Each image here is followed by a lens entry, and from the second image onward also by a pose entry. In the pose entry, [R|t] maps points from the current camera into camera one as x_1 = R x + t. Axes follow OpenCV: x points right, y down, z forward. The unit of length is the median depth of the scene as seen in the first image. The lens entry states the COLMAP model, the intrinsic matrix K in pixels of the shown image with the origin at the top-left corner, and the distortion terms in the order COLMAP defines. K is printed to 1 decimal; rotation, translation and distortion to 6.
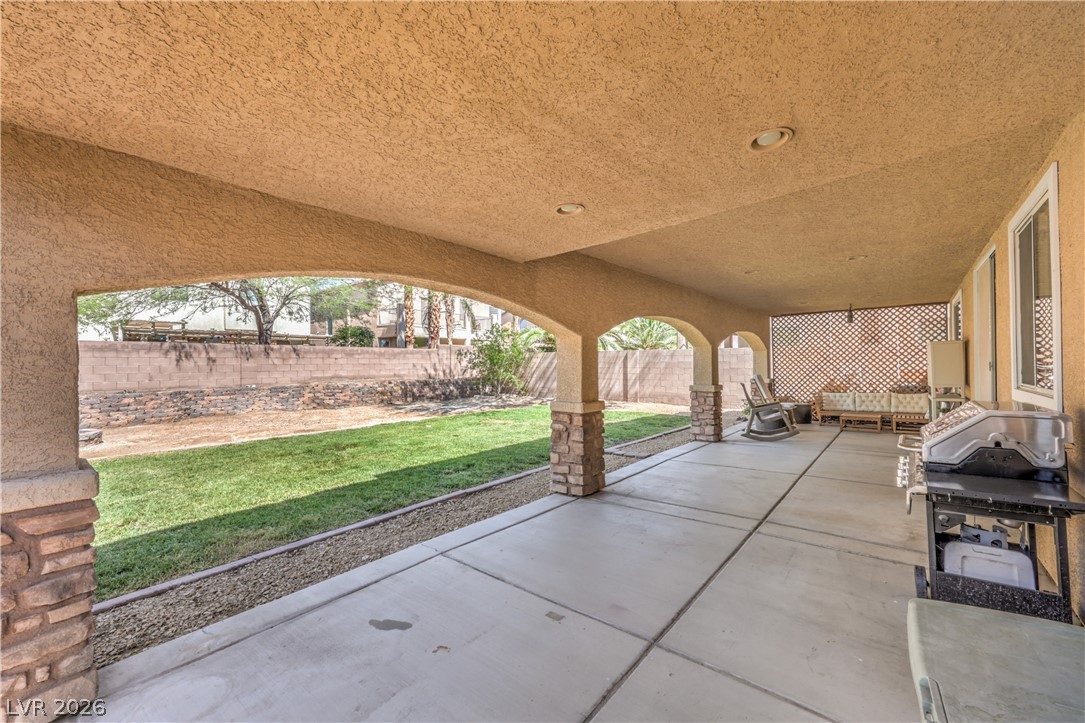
lens RADIAL K [[440.1, 0, 543.5], [0, 440.1, 362.7], [0, 0, 1]] dist [-0.007343, 0.000205]
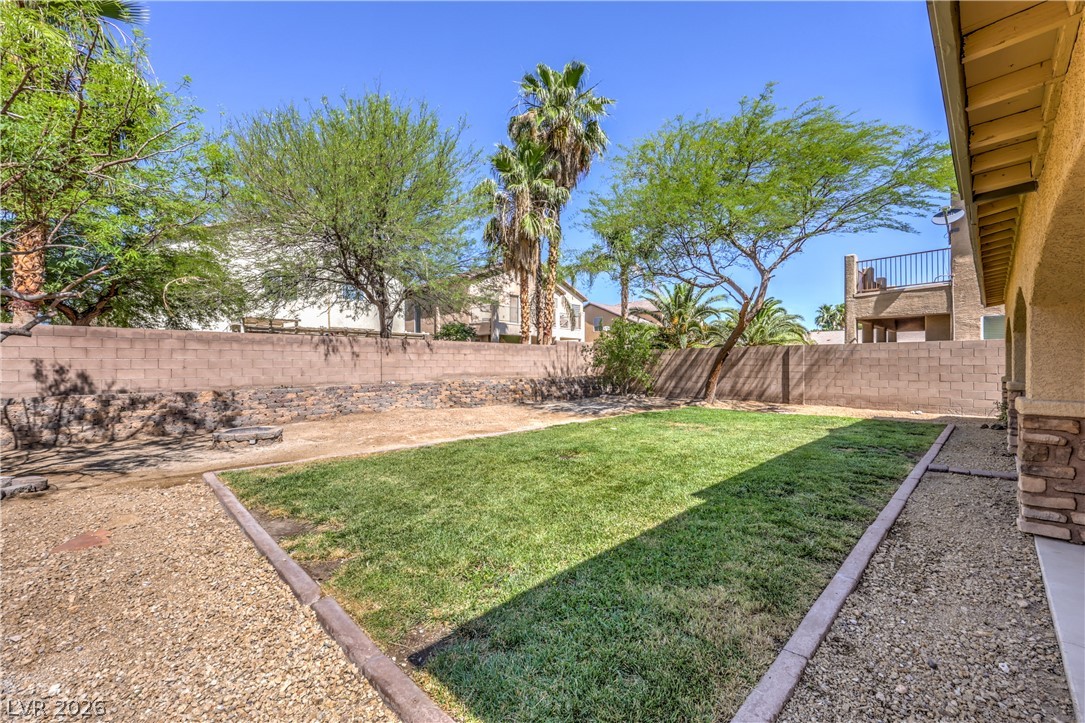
lens RADIAL K [[440.1, 0, 541.0], [0, 440.1, 366.0], [0, 0, 1]] dist [-0.007343, 0.000205]
pose [[0.993673, 0.003202, -0.112267, -0.214863], [-0.002727, 0.999987, 0.004390, 0.011309], [0.112280, -0.004056, 0.993668, 0.083945]]
